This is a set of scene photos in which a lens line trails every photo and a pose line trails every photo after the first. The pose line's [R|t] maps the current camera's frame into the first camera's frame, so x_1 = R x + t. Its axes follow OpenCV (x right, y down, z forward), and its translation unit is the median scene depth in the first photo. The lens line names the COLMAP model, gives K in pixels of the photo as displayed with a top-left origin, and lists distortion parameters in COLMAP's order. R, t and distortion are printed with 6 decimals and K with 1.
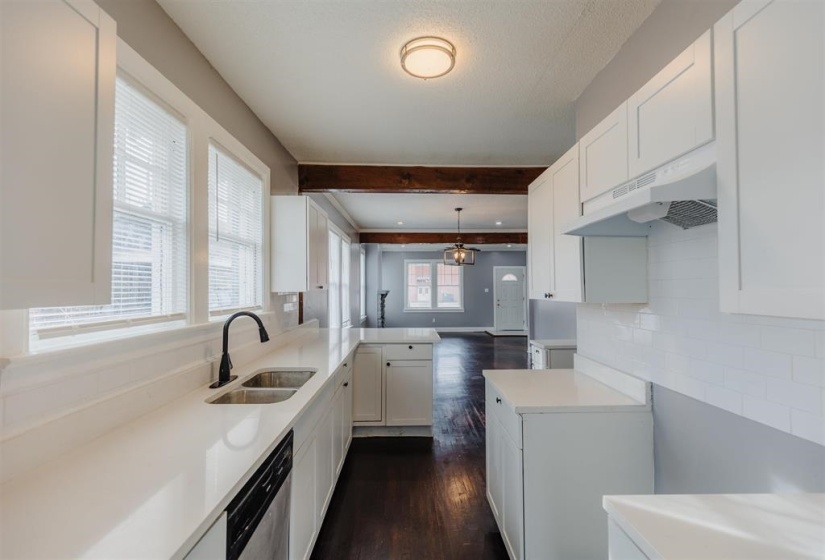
lens RADIAL K [[374.0, 0, 411.5], [0, 374.0, 284.5], [0, 0, 1]] dist [0.009949, -0.001350]
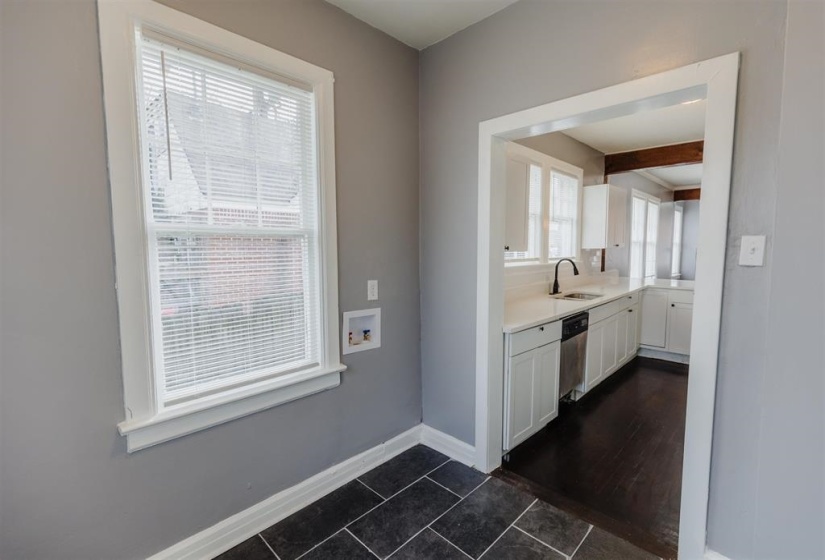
lens RADIAL K [[374.0, 0, 420.6], [0, 374.0, 271.0], [0, 0, 1]] dist [0.009949, -0.001350]
pose [[0.718657, 0.049516, -0.693599, 0.229846], [0.004993, 0.997068, 0.076354, -0.008747], [0.695347, -0.058335, 0.716303, -0.586951]]
